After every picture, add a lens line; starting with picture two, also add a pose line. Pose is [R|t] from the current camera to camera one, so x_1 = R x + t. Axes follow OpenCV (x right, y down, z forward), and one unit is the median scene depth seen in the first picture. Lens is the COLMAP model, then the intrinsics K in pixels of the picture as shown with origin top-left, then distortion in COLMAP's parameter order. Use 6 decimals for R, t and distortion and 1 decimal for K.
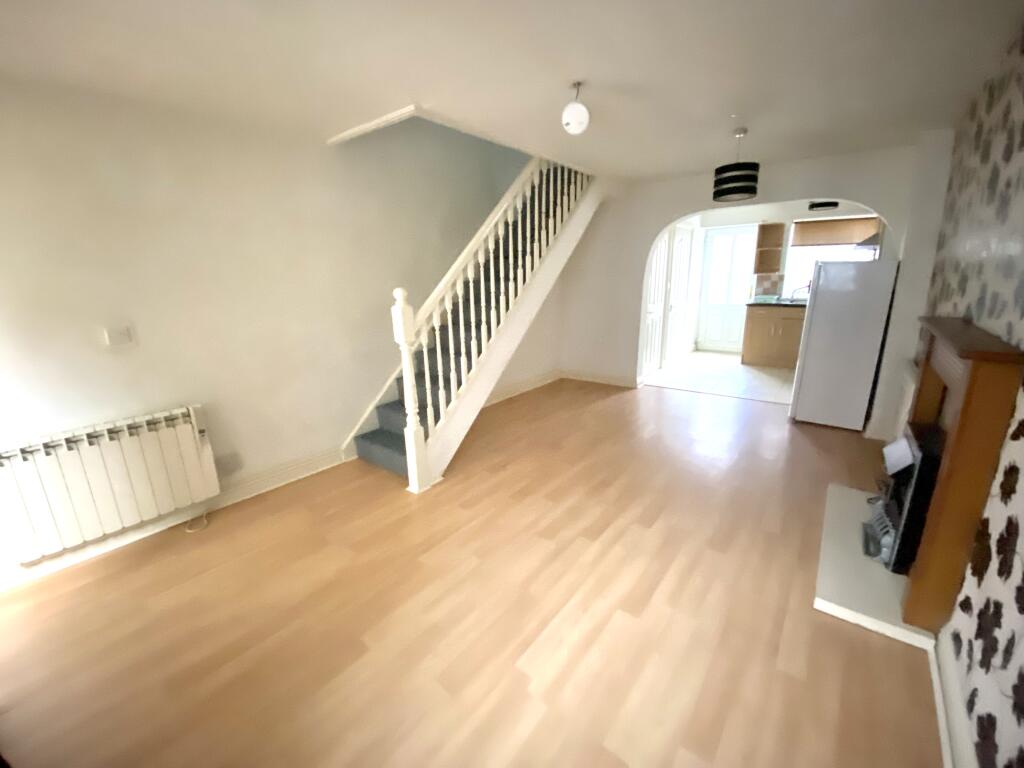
lens RADIAL K [[423.2, 0, 510.7], [0, 423.2, 384.3], [0, 0, 1]] dist [-0.018812, -0.000931]
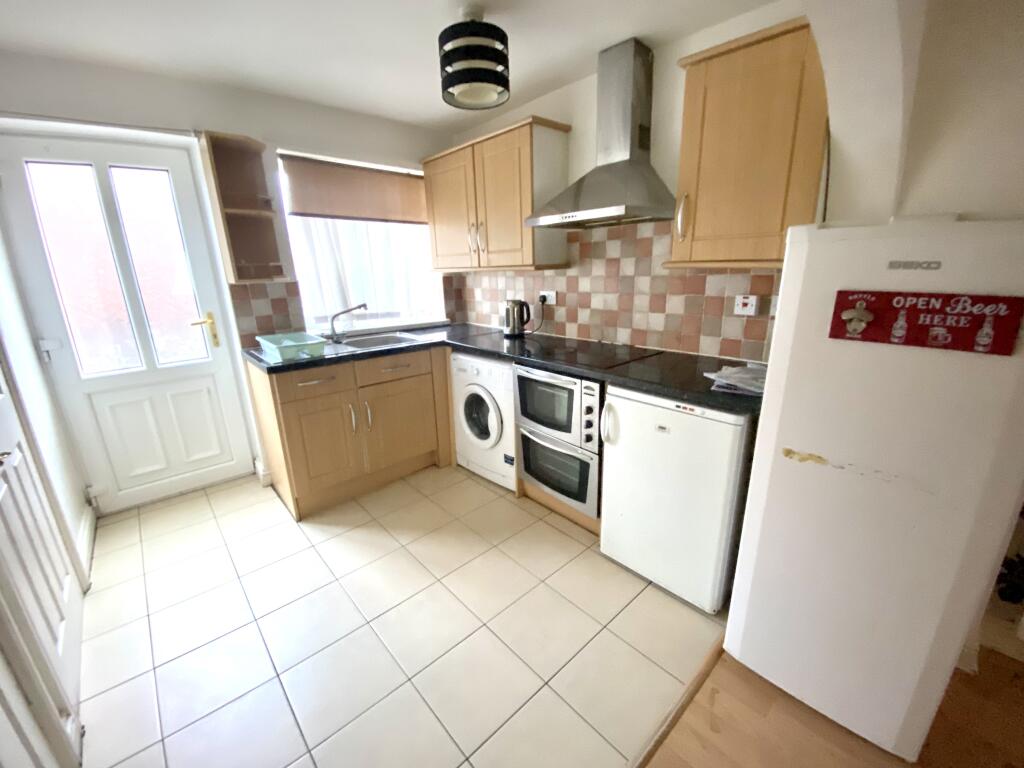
lens RADIAL K [[423.2, 0, 518.9], [0, 423.2, 388.5], [0, 0, 1]] dist [-0.018812, -0.000931]
pose [[0.157449, -0.256974, 0.953506, 0.260665], [0.262240, 0.941763, 0.210507, -0.193796], [-0.952071, 0.216904, 0.215668, 0.731153]]
